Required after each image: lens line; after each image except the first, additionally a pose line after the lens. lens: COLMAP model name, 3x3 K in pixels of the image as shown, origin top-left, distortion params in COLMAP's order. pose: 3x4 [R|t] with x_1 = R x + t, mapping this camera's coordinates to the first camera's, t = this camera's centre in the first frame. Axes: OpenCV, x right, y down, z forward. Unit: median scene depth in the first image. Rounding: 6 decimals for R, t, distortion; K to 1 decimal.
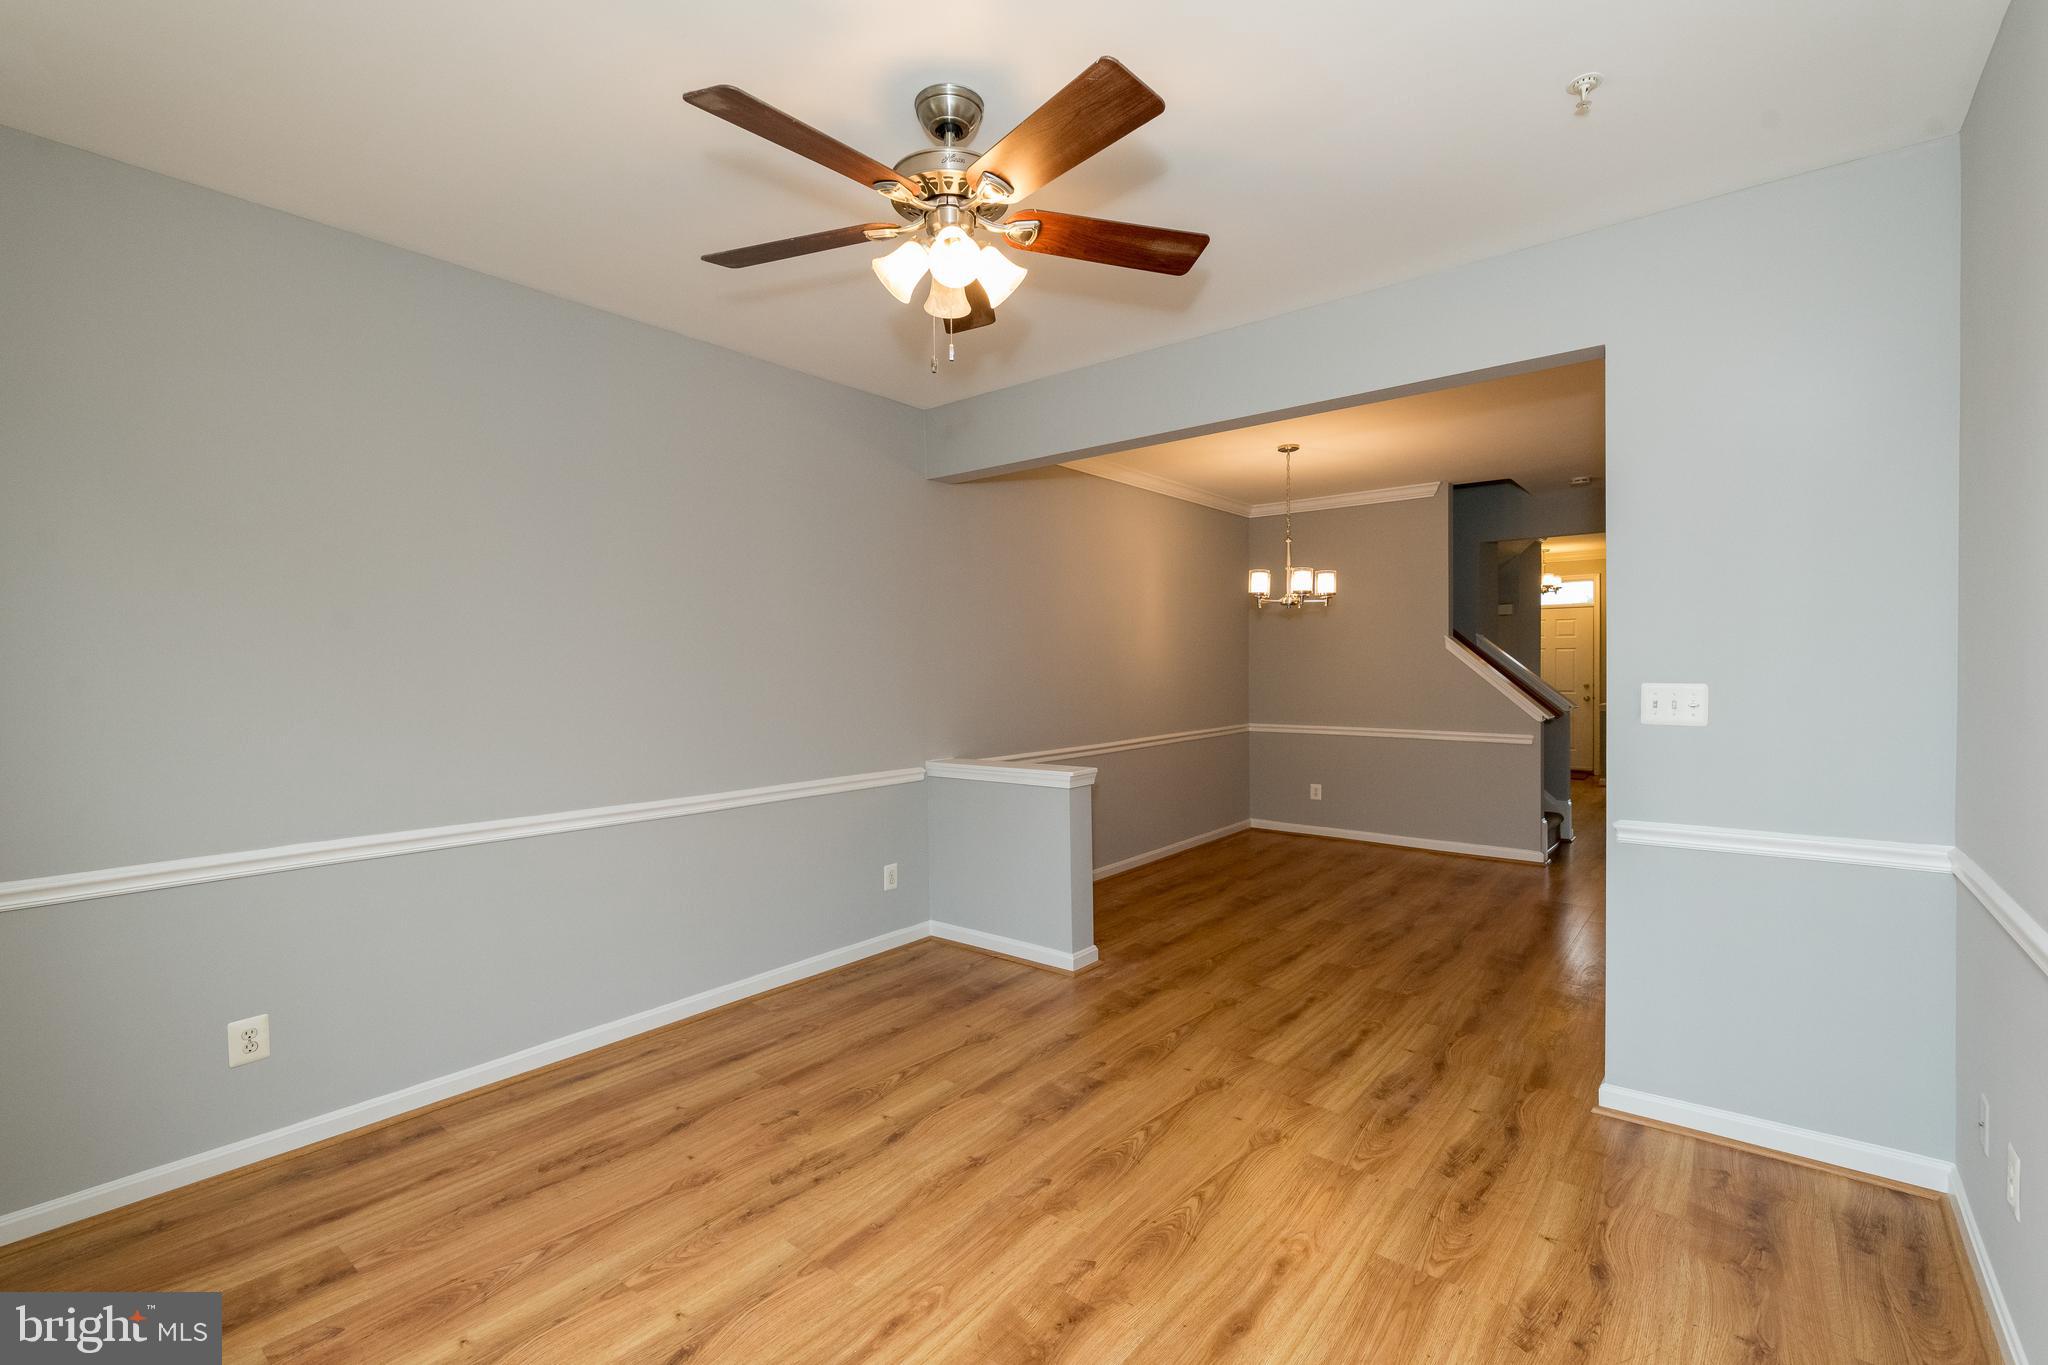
lens RADIAL K [[882.3, 0, 1024.1], [0, 882.3, 678.9], [0, 0, 1]] dist [0.019895, -0.010083]
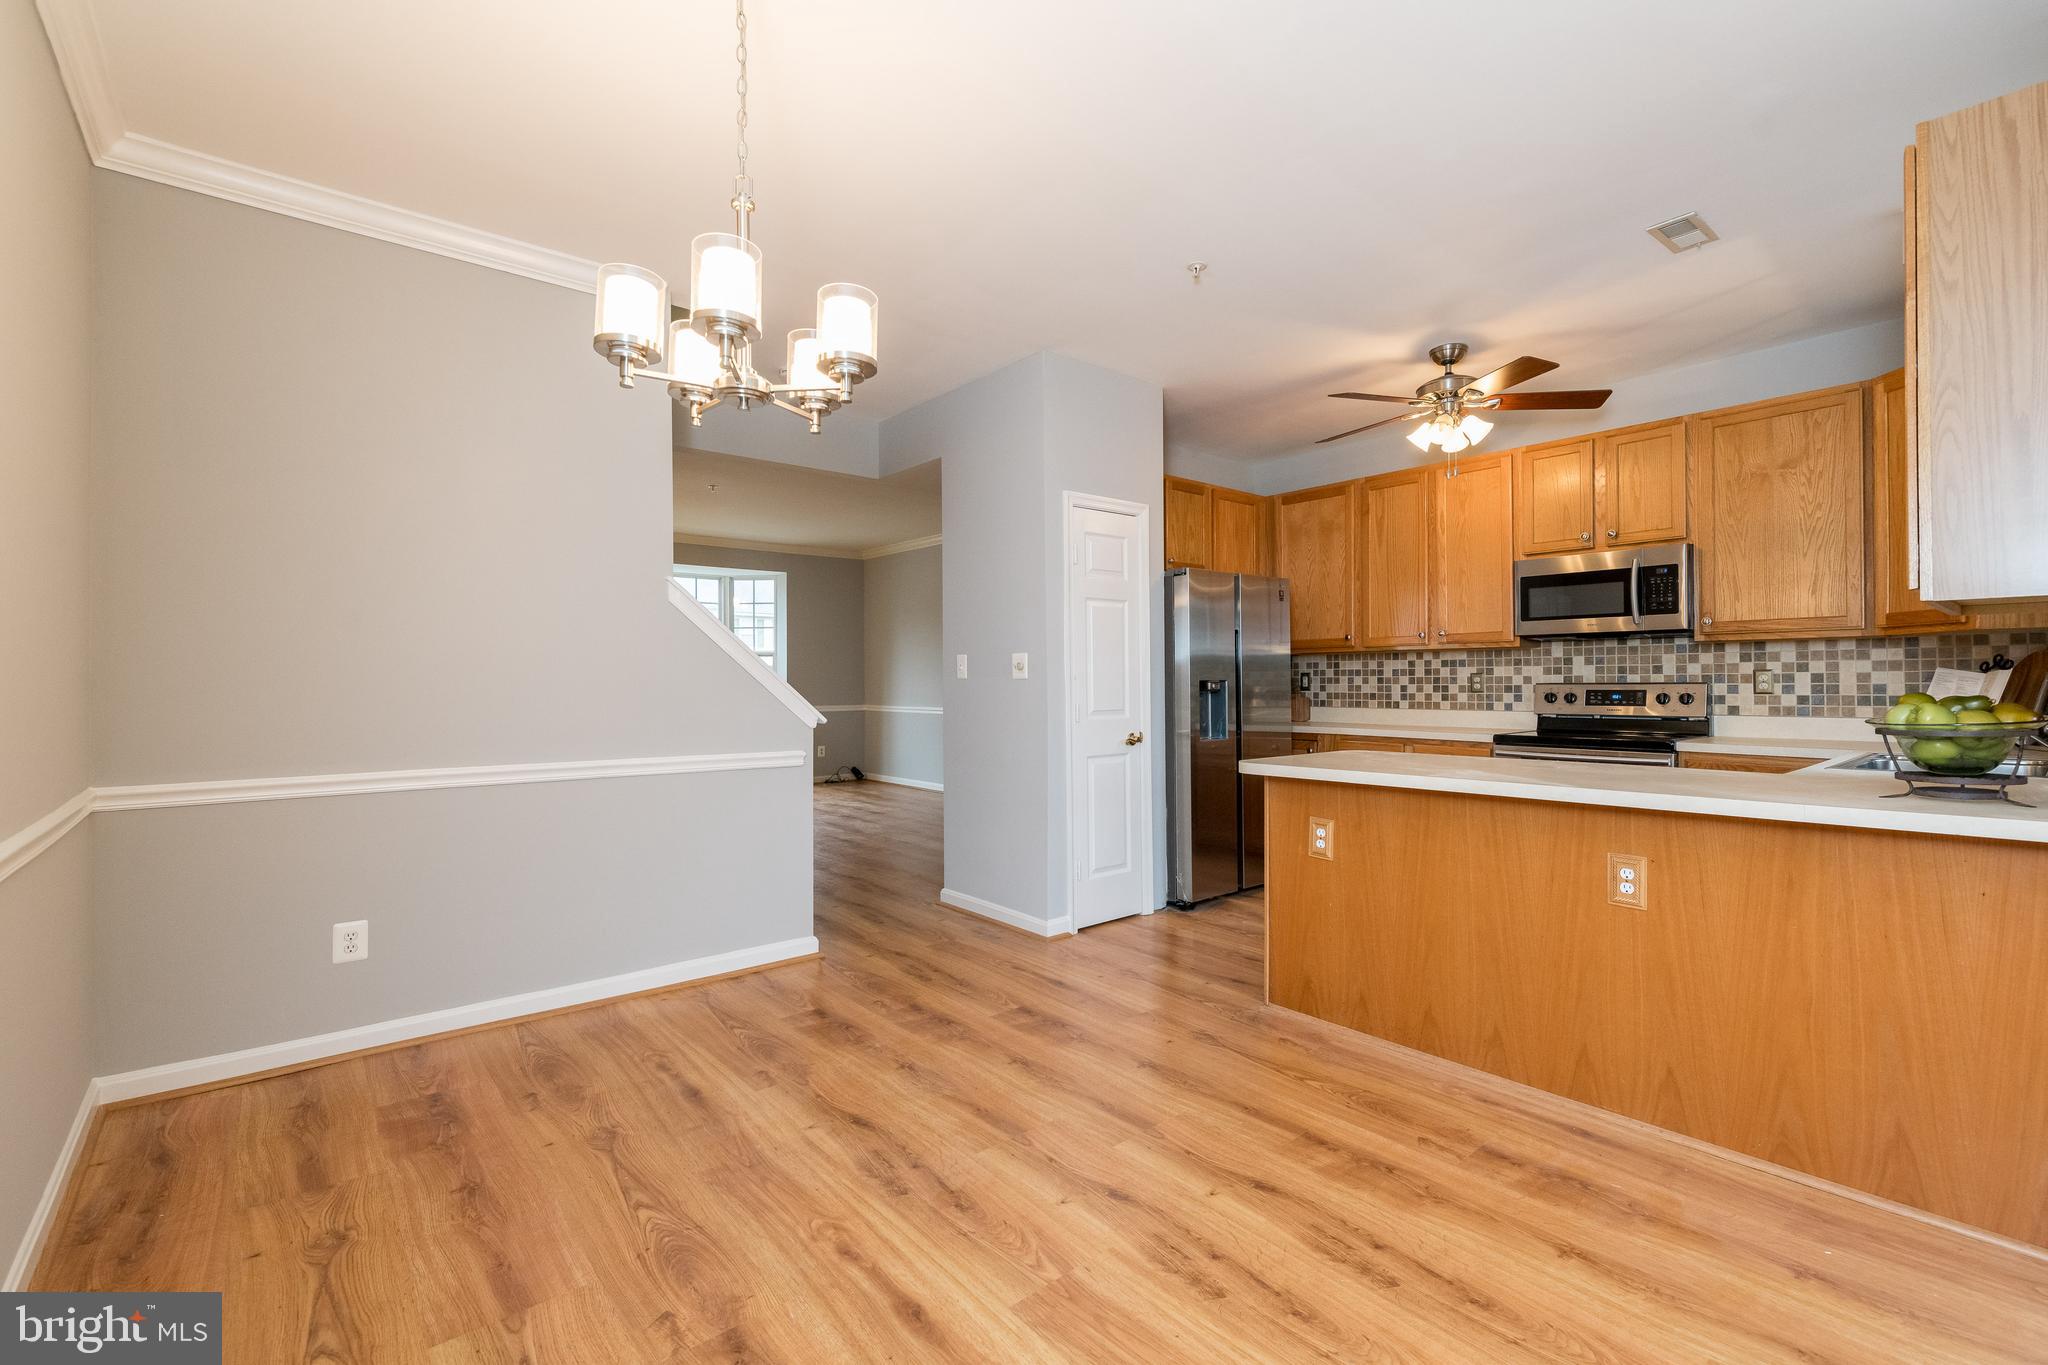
lens RADIAL K [[882.3, 0, 1024.1], [0, 882.3, 678.9], [0, 0, 1]] dist [0.019895, -0.010083]
pose [[0.189588, 0.010308, 0.981810, -0.008865], [0.016713, 0.999766, -0.013724, 0.052278], [-0.981721, 0.019011, 0.189372, 1.555219]]
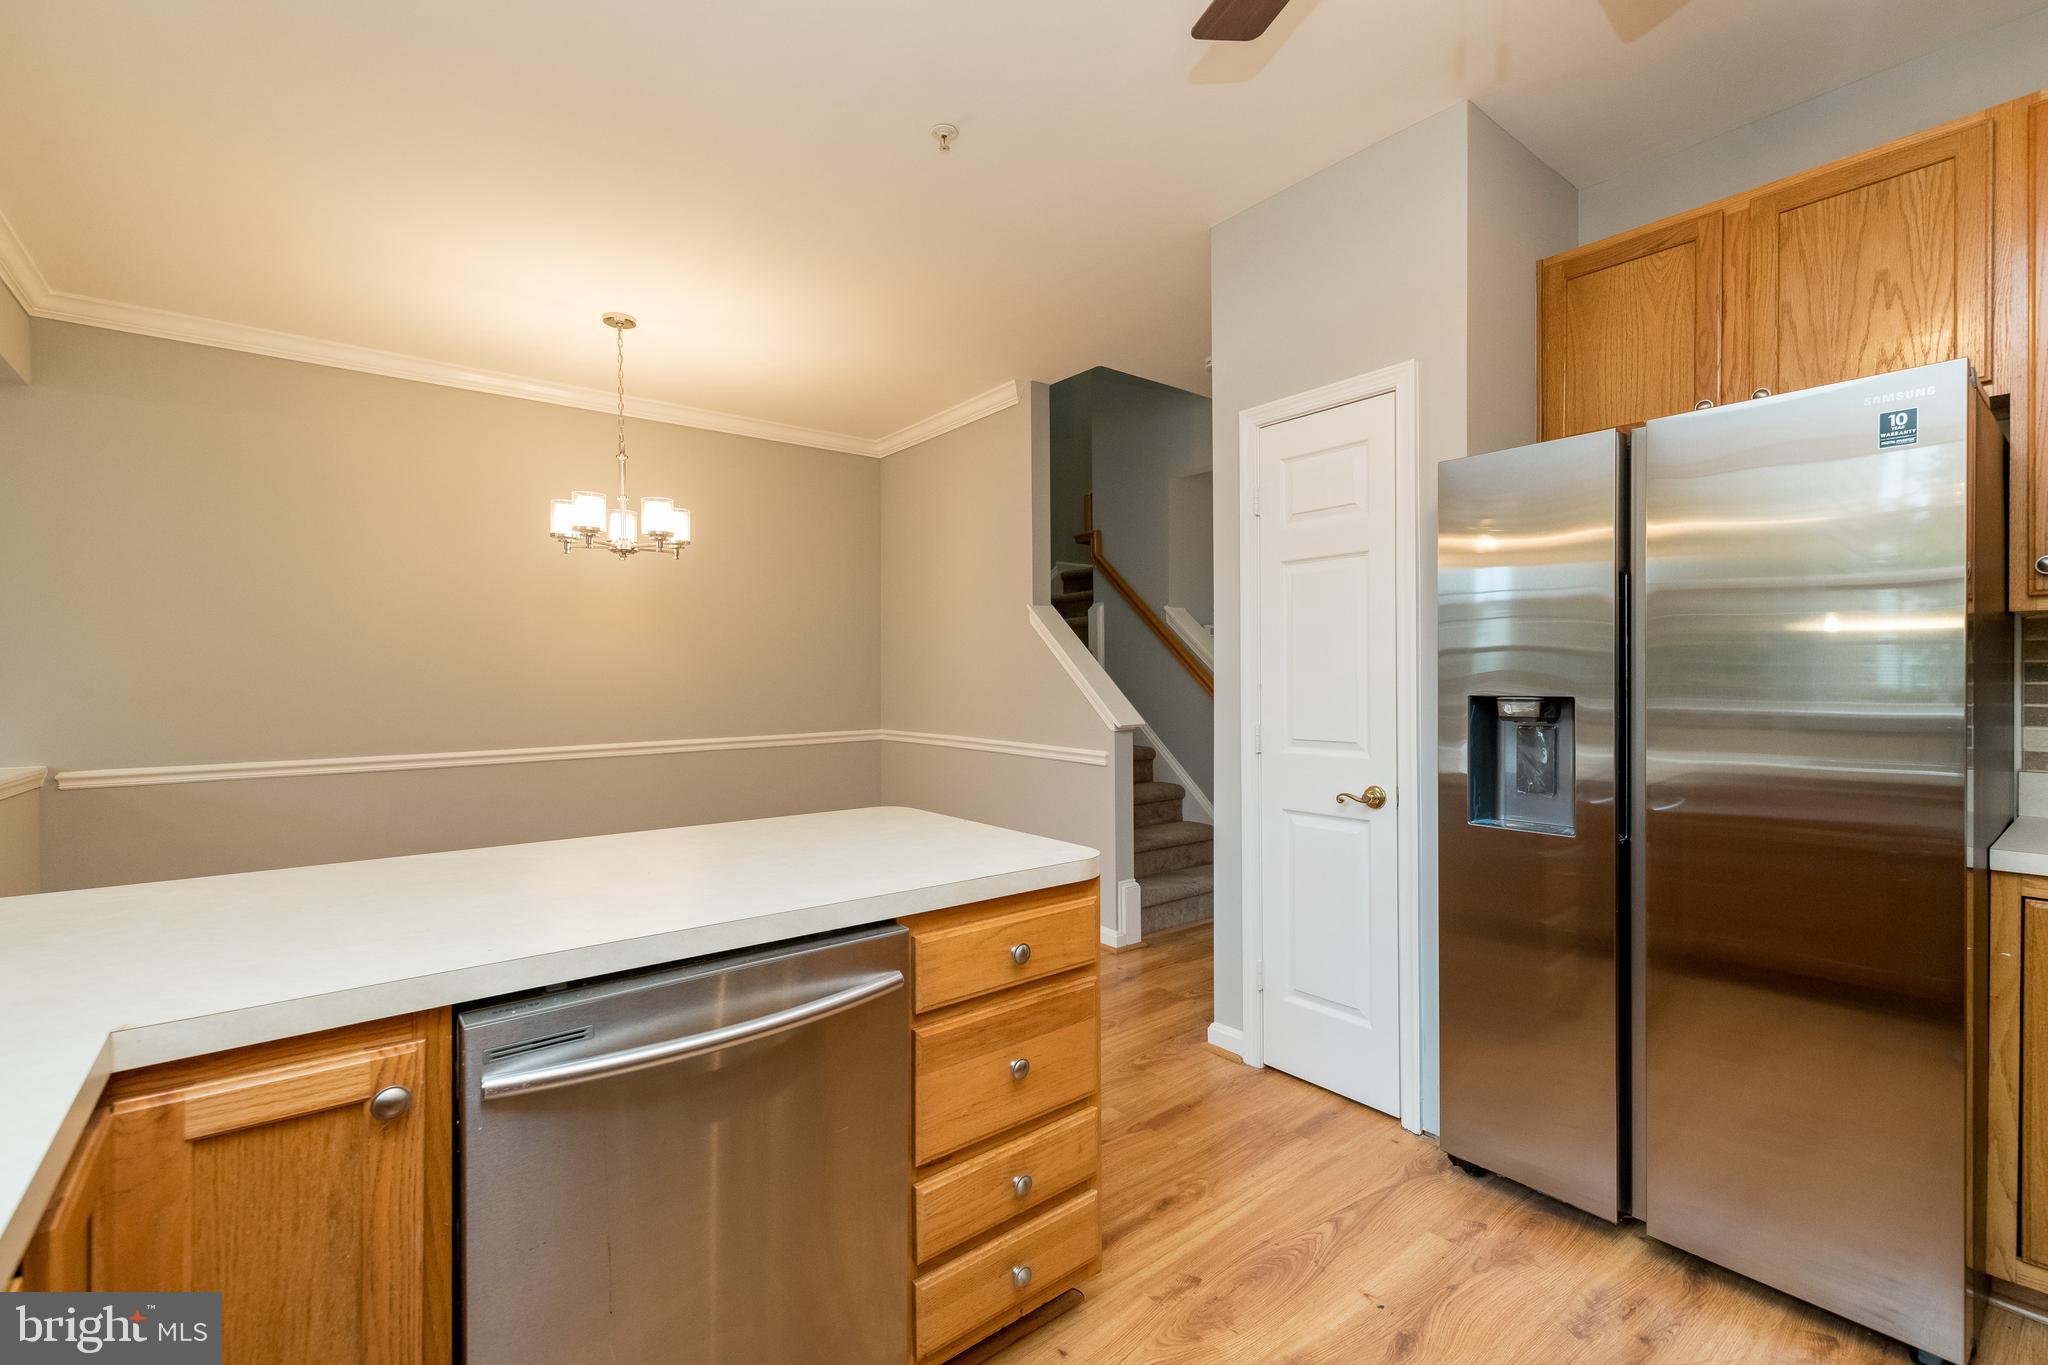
lens RADIAL K [[882.3, 0, 1024.1], [0, 882.3, 678.9], [0, 0, 1]] dist [0.019895, -0.010083]
pose [[0.976193, 0.003814, -0.216871, 1.385470], [-0.005375, 0.999964, -0.006605, 0.031689], [0.216838, 0.007614, 0.976178, 0.747646]]
